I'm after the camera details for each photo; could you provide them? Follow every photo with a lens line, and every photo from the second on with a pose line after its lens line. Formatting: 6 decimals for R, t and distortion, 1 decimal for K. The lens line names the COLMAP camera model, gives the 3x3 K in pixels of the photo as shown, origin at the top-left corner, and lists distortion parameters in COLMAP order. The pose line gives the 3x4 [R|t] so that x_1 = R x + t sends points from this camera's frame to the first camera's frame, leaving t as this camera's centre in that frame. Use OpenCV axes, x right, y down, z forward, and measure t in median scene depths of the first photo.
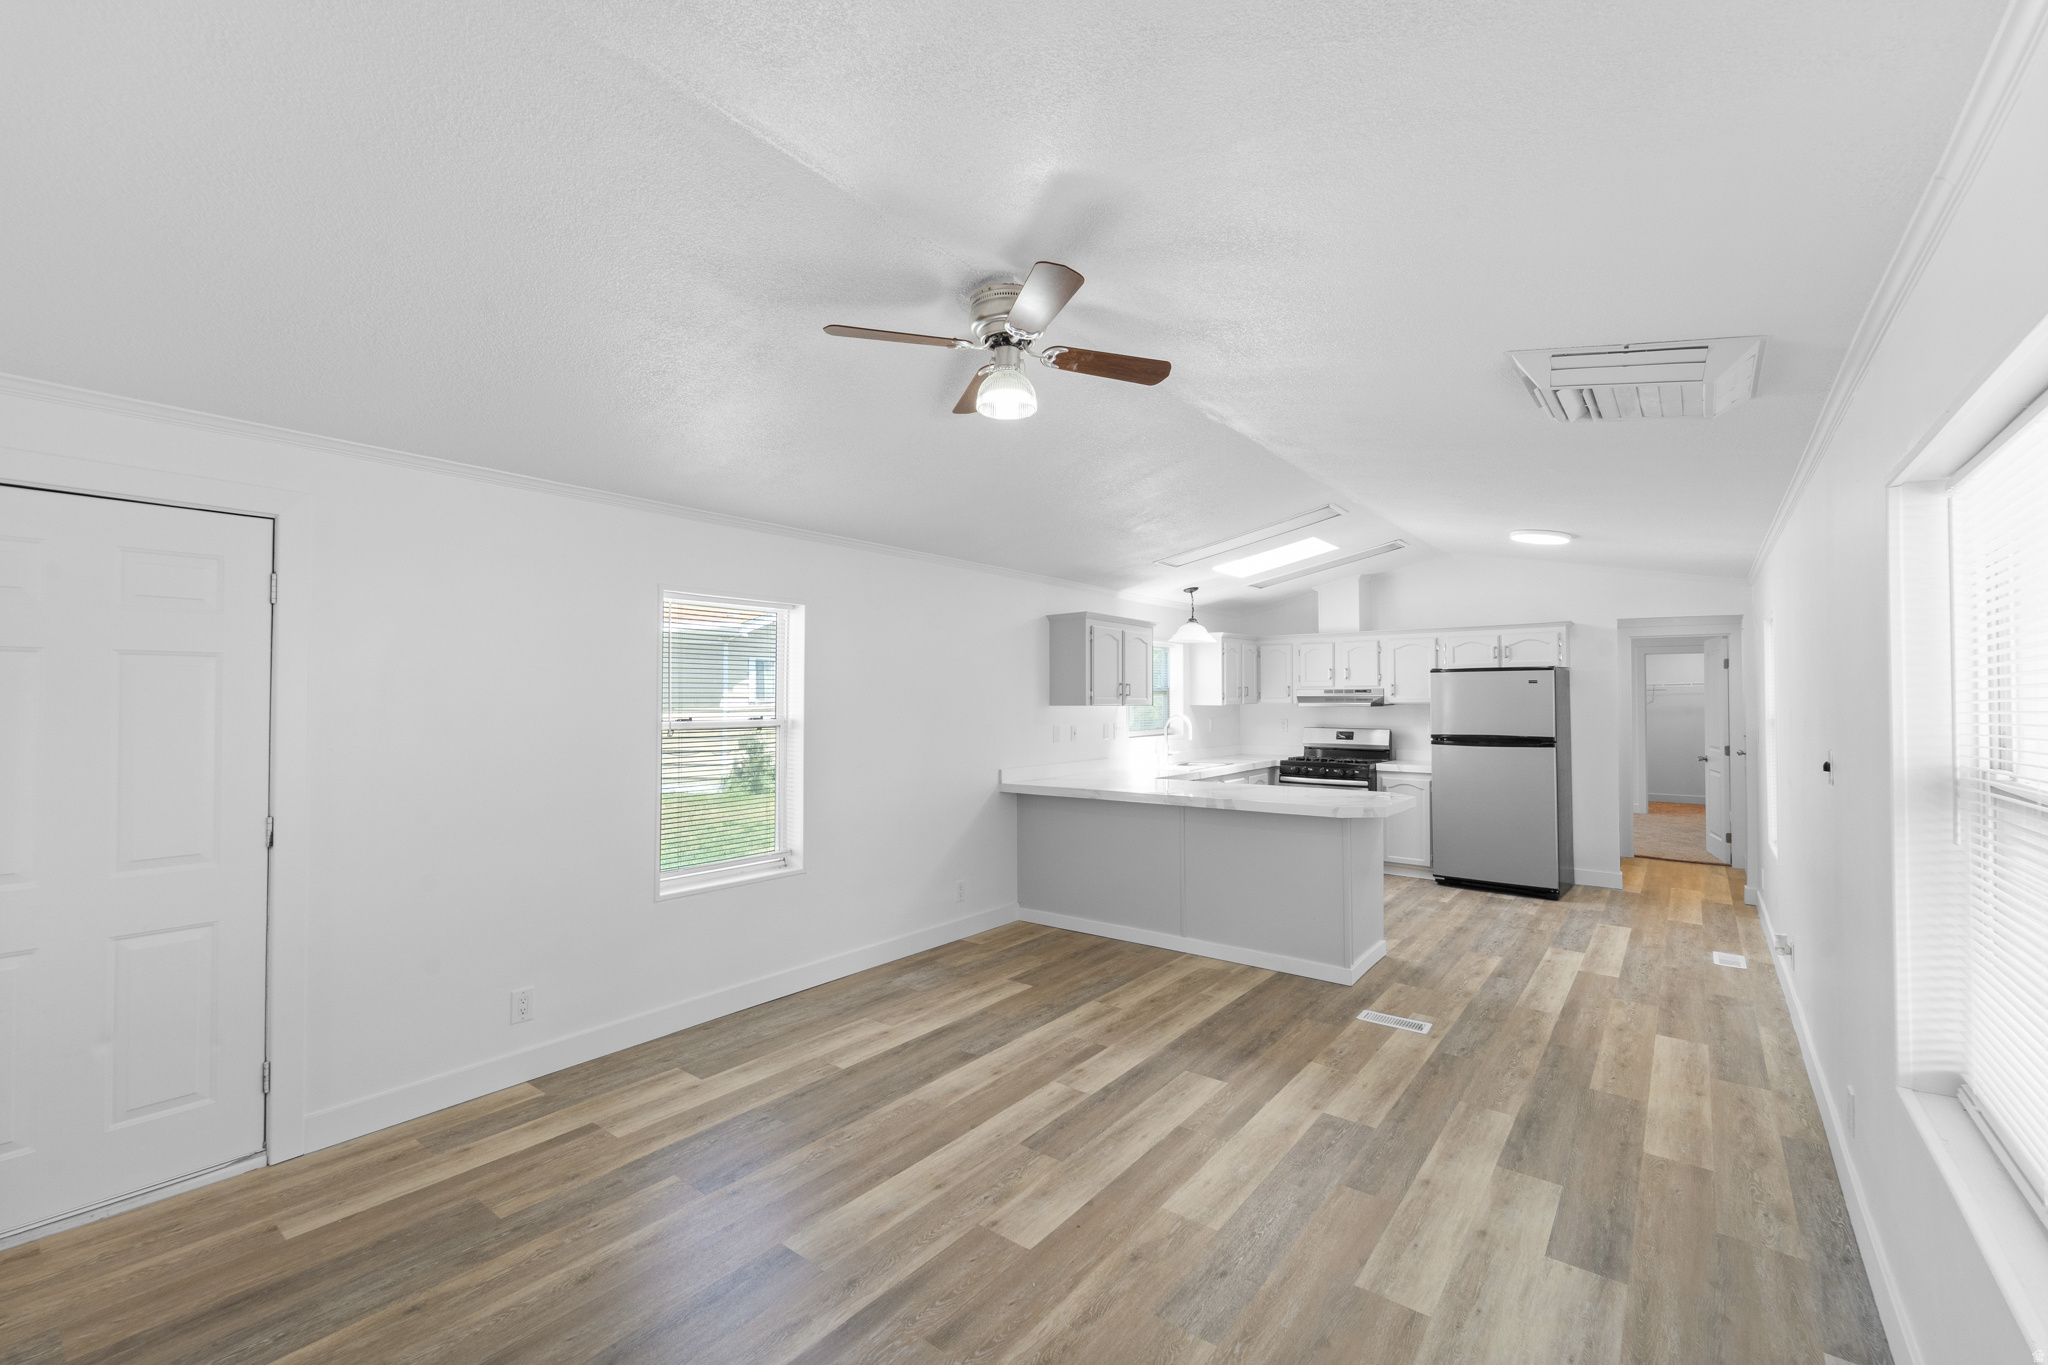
lens RADIAL K [[847.8, 0, 1024.0], [0, 847.8, 682.5], [0, 0, 1]] dist [0.001074, -0.003047]
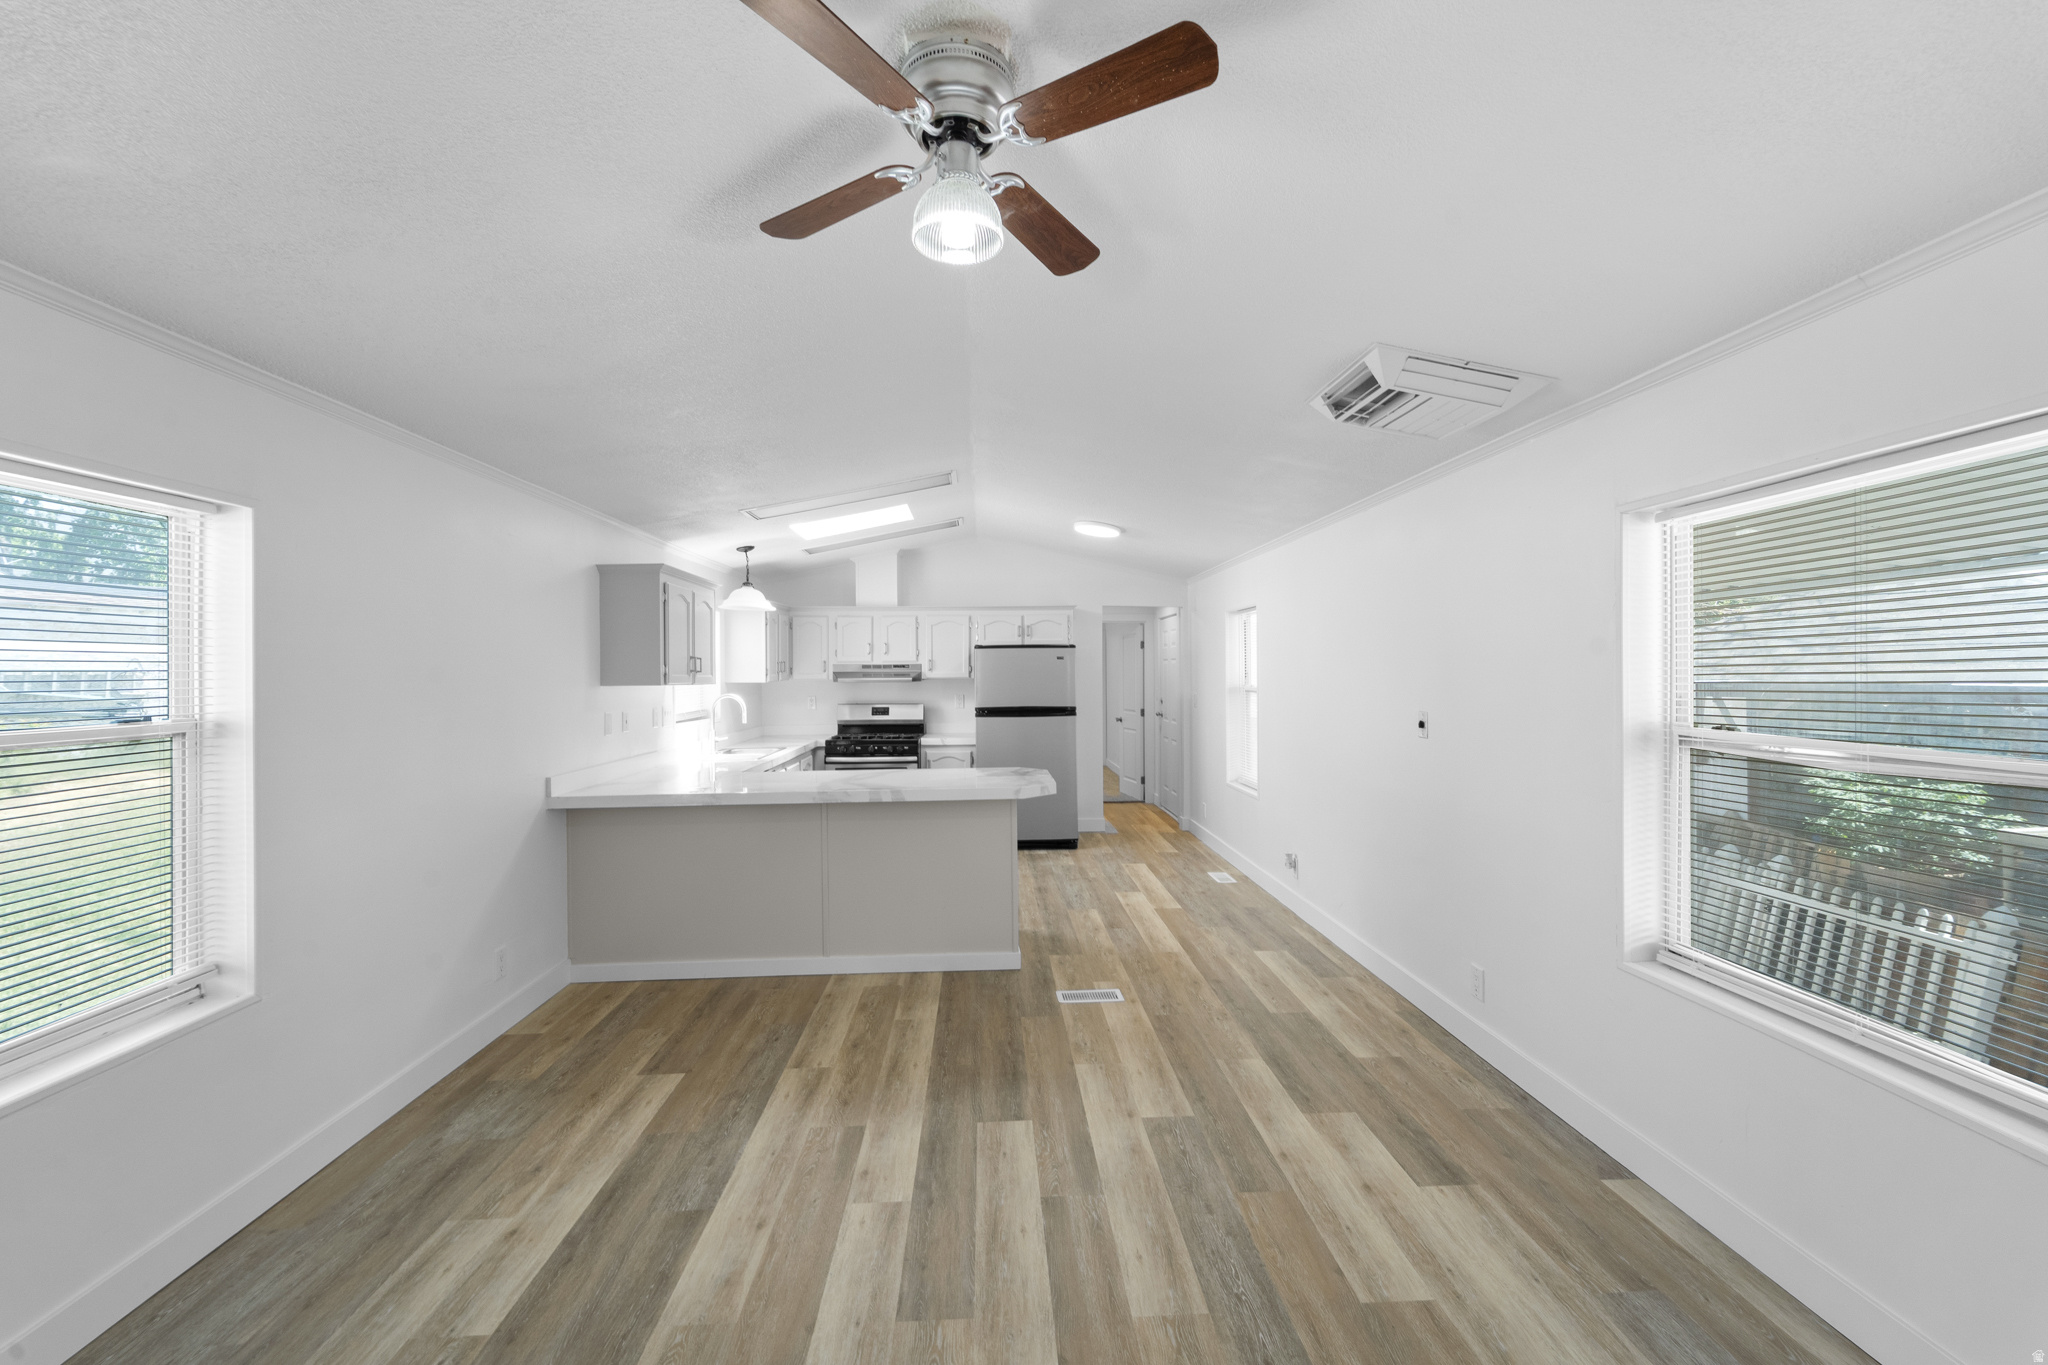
lens RADIAL K [[839.8, 0, 1027.6], [0, 839.8, 673.7], [0, 0, 1]] dist [-0.000444, -0.000796]
pose [[0.751329, -0.005754, 0.659903, -0.281515], [-0.007138, 0.999833, 0.016845, 0.002365], [-0.659889, -0.017367, 0.751162, 0.318866]]
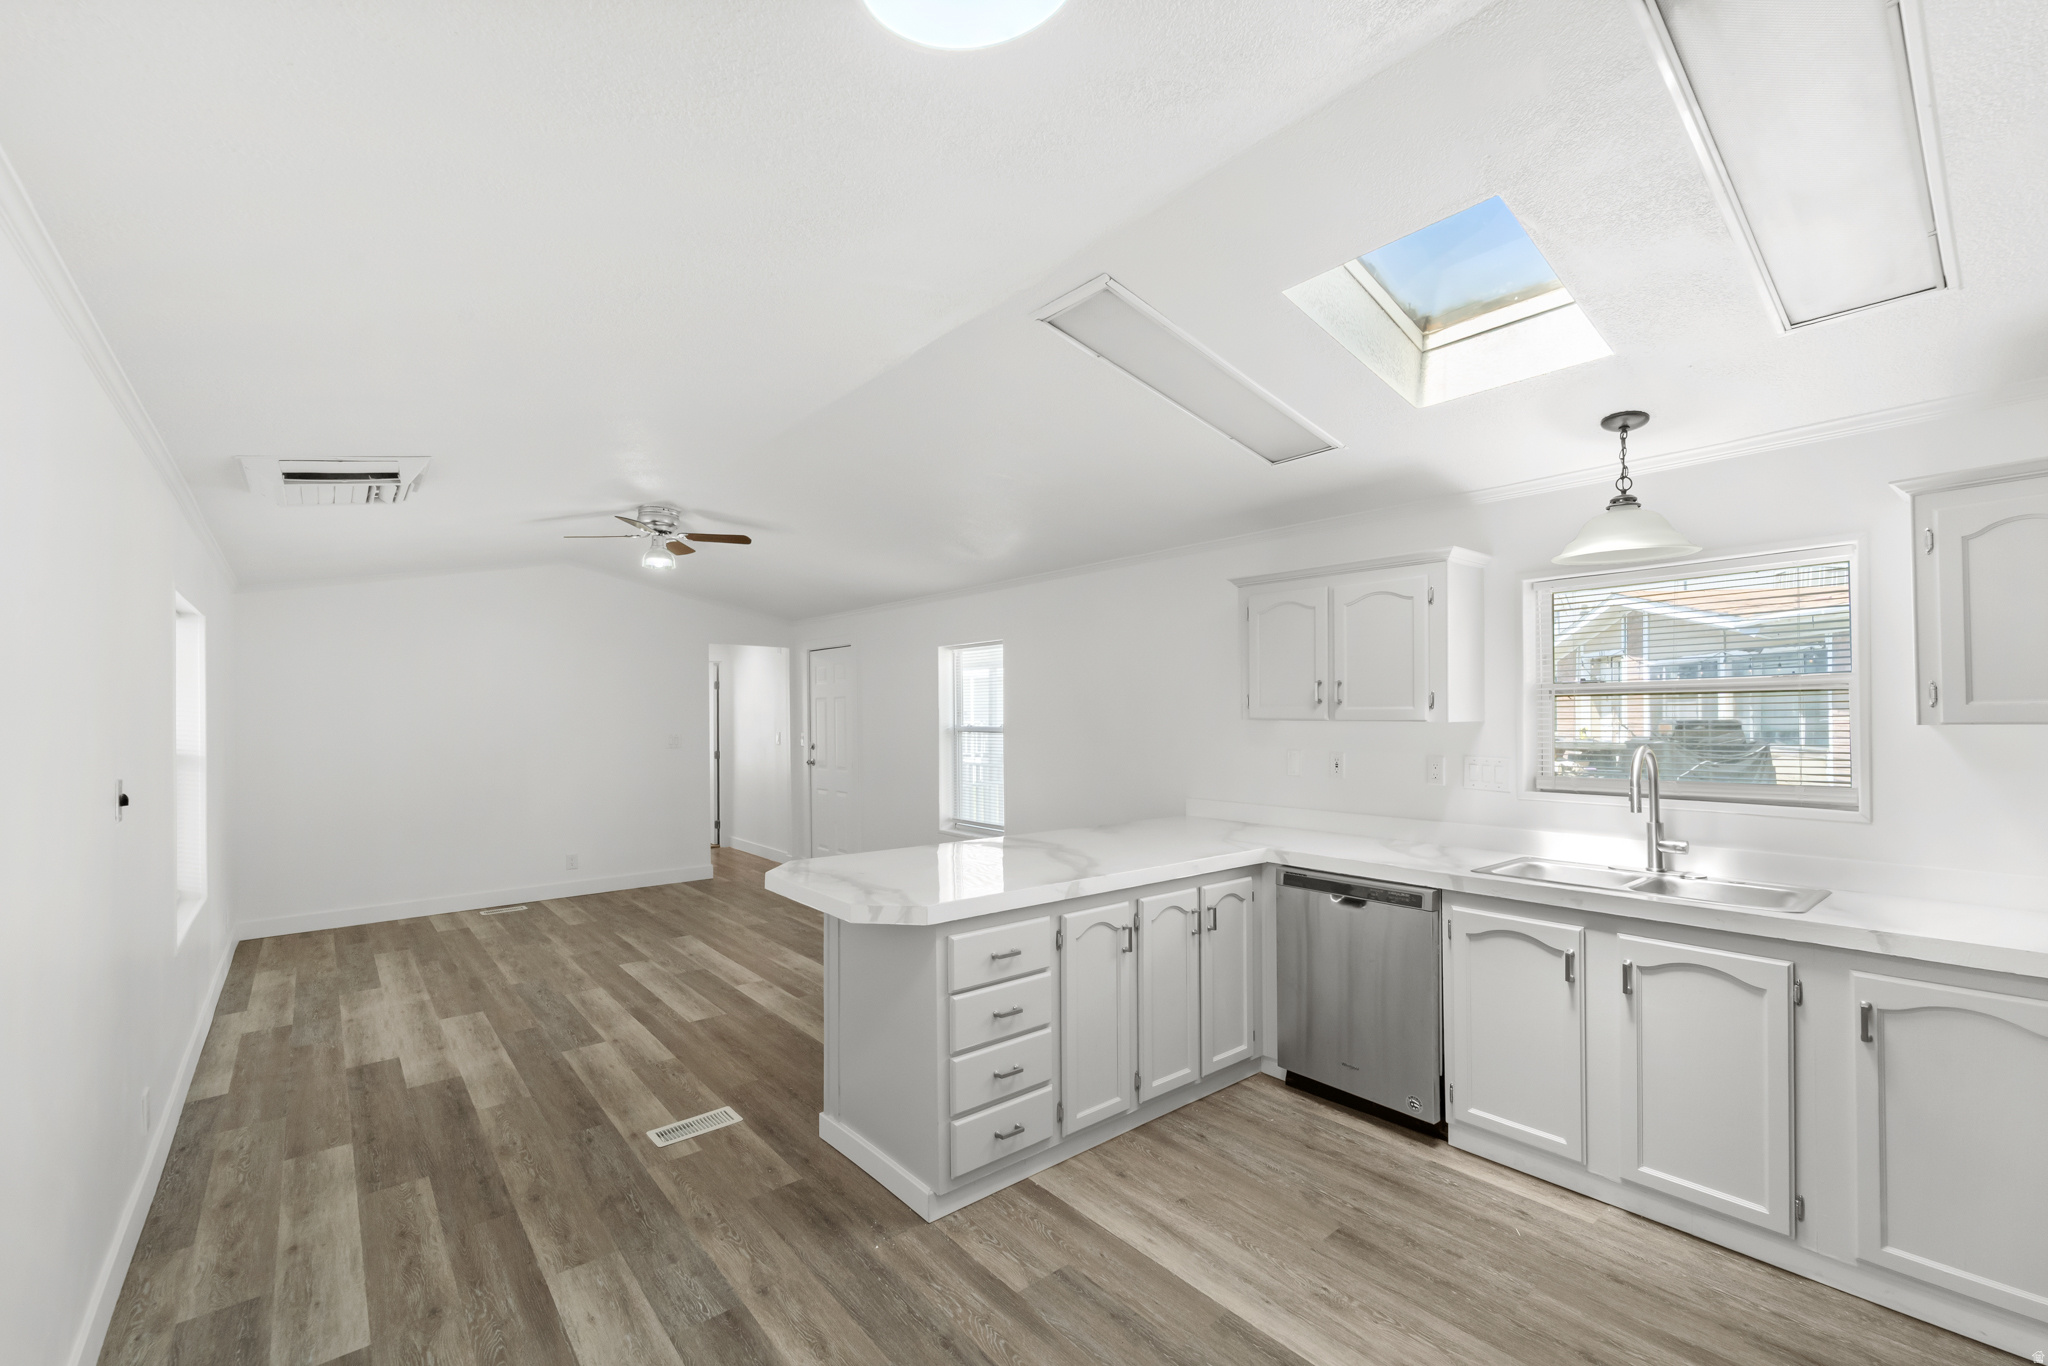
lens RADIAL K [[847.8, 0, 1024.0], [0, 847.8, 683.0], [0, 0, 1]] dist [0.001074, -0.003047]
pose [[-0.206000, -0.032154, -0.978024, 1.189407], [0.025585, 0.998941, -0.038231, 0.030705], [0.978217, -0.032899, -0.204959, 1.518515]]
